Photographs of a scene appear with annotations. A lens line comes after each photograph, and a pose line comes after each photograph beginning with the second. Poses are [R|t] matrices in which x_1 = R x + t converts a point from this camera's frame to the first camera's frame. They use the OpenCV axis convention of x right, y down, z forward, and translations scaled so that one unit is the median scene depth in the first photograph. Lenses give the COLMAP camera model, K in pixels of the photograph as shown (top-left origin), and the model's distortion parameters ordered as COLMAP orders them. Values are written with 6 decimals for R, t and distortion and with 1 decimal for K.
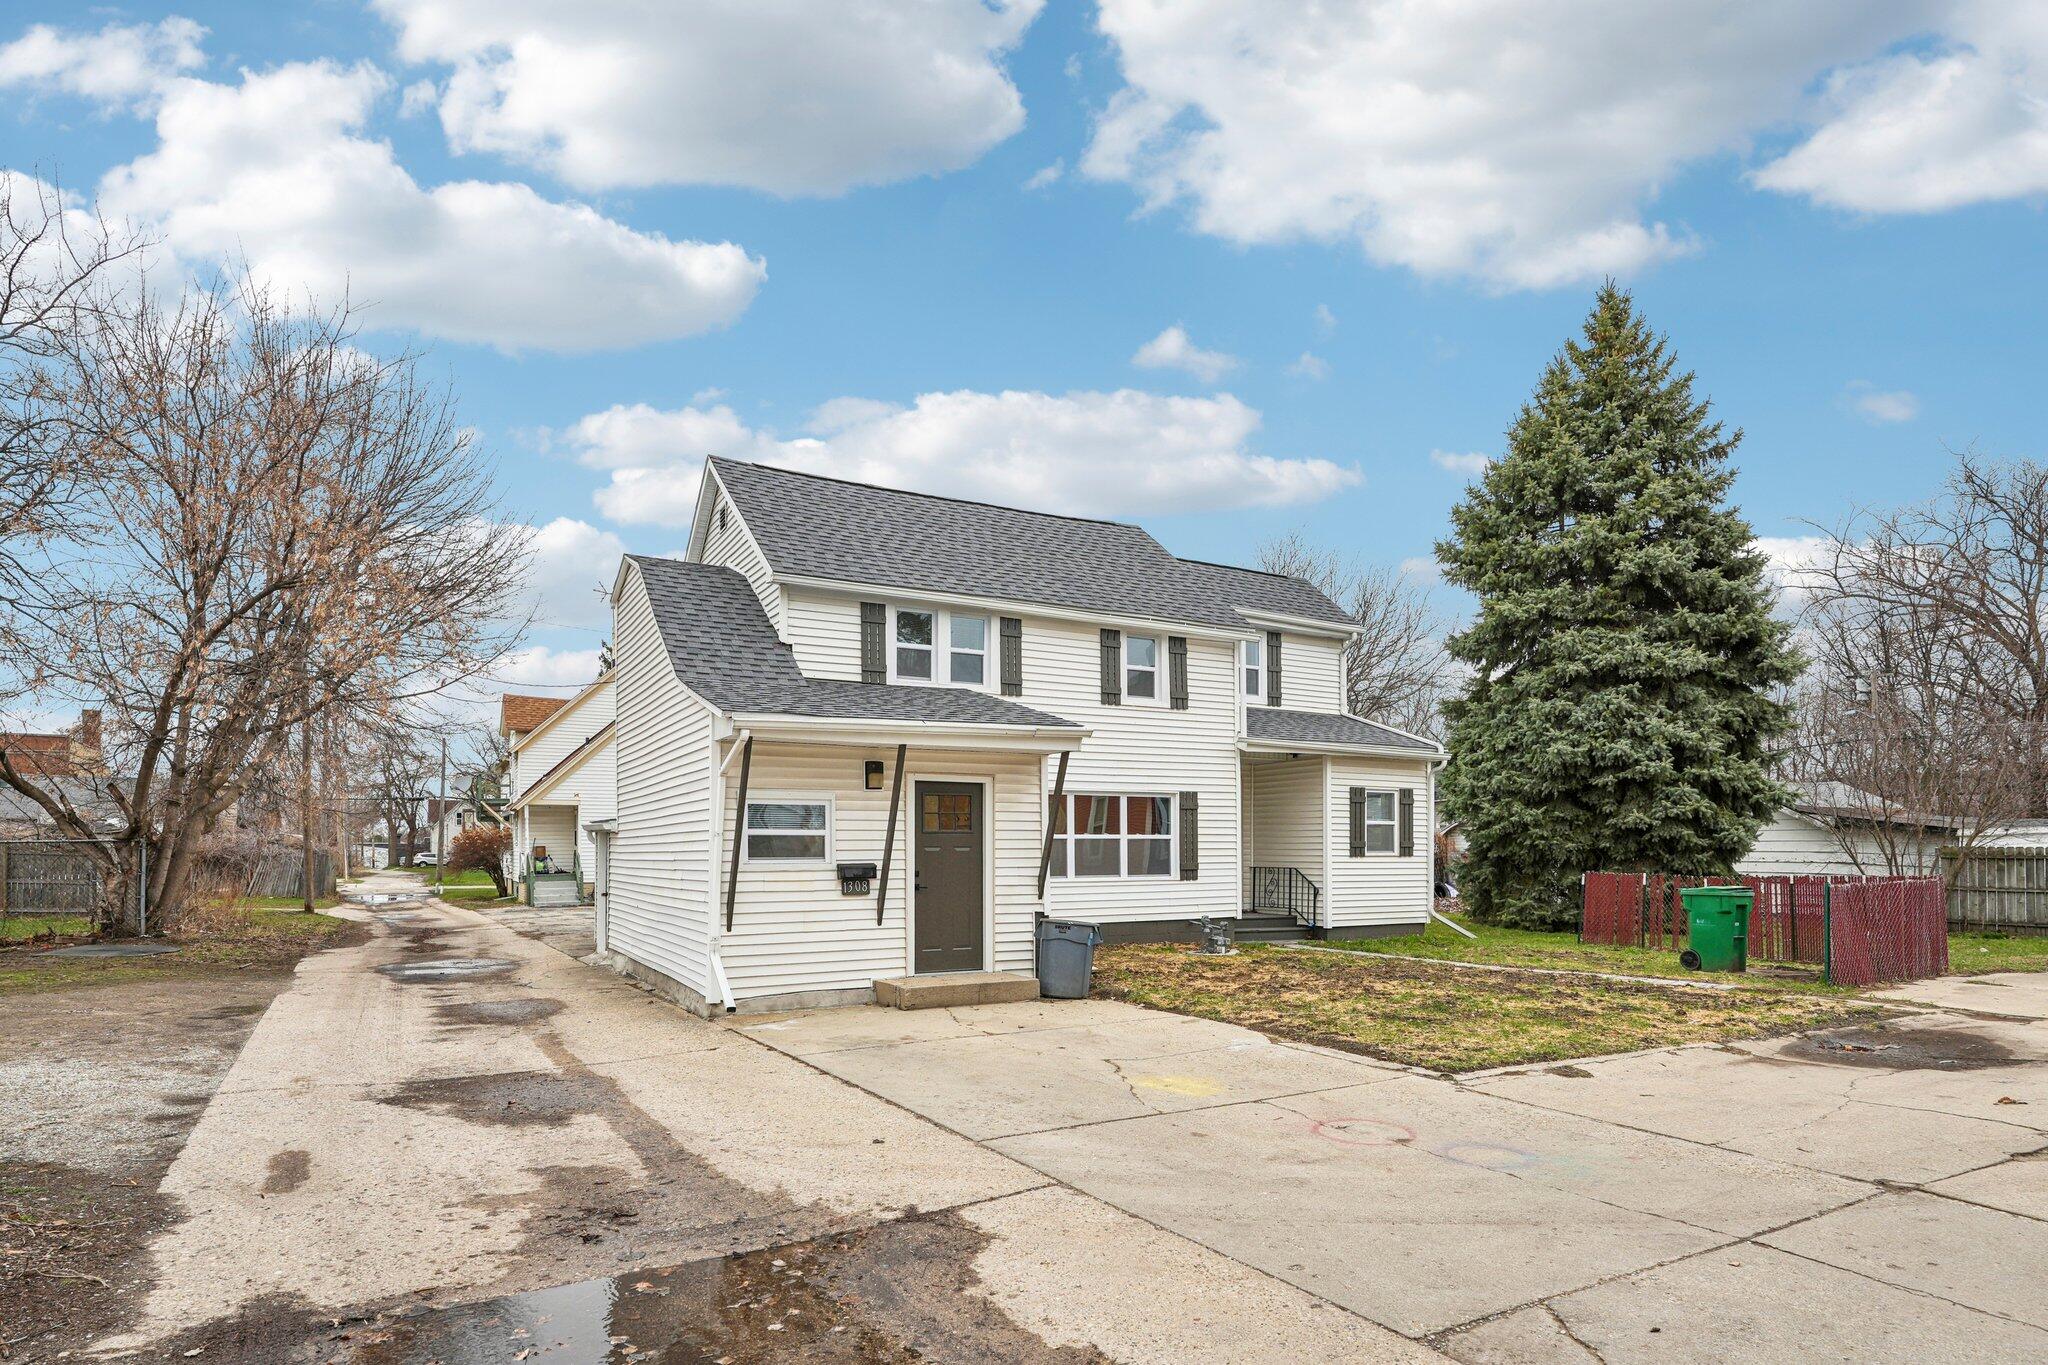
lens RADIAL K [[1099.3, 0, 1031.3], [0, 1099.3, 737.2], [0, 0, 1]] dist [0.000036, -0.000990]
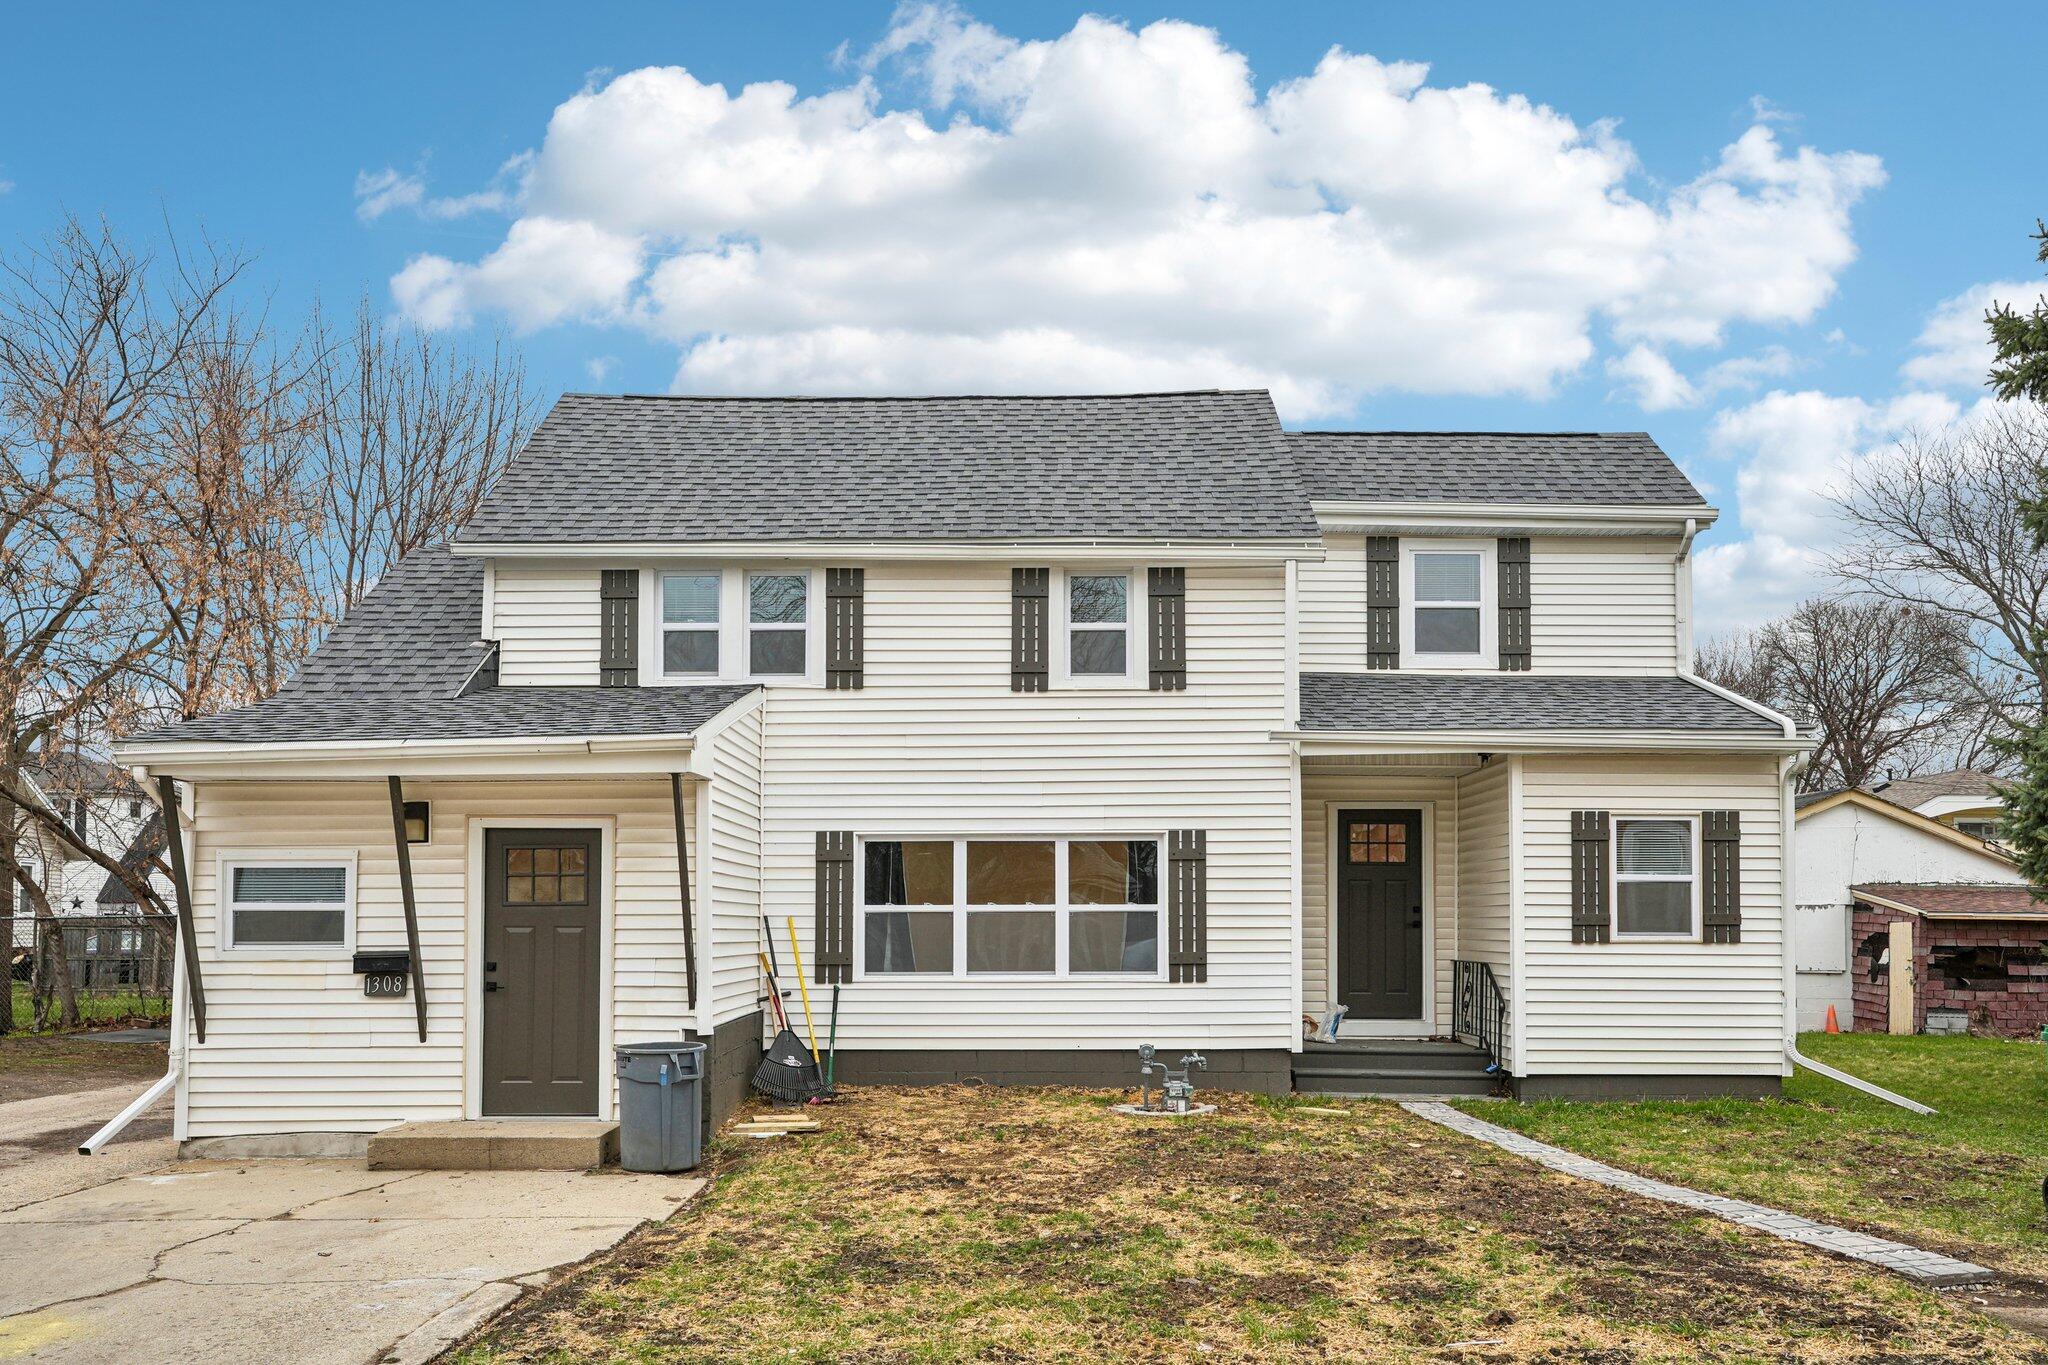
lens RADIAL K [[1579.4, 0, 1022.7], [0, 1579.4, 725.4], [0, 0, 1]] dist [0.002197, 0.042280]
pose [[0.874546, -0.061713, -0.481000, 0.502051], [0.049689, 0.998053, -0.037707, 0.022821], [0.482390, 0.009075, 0.875909, 0.235432]]
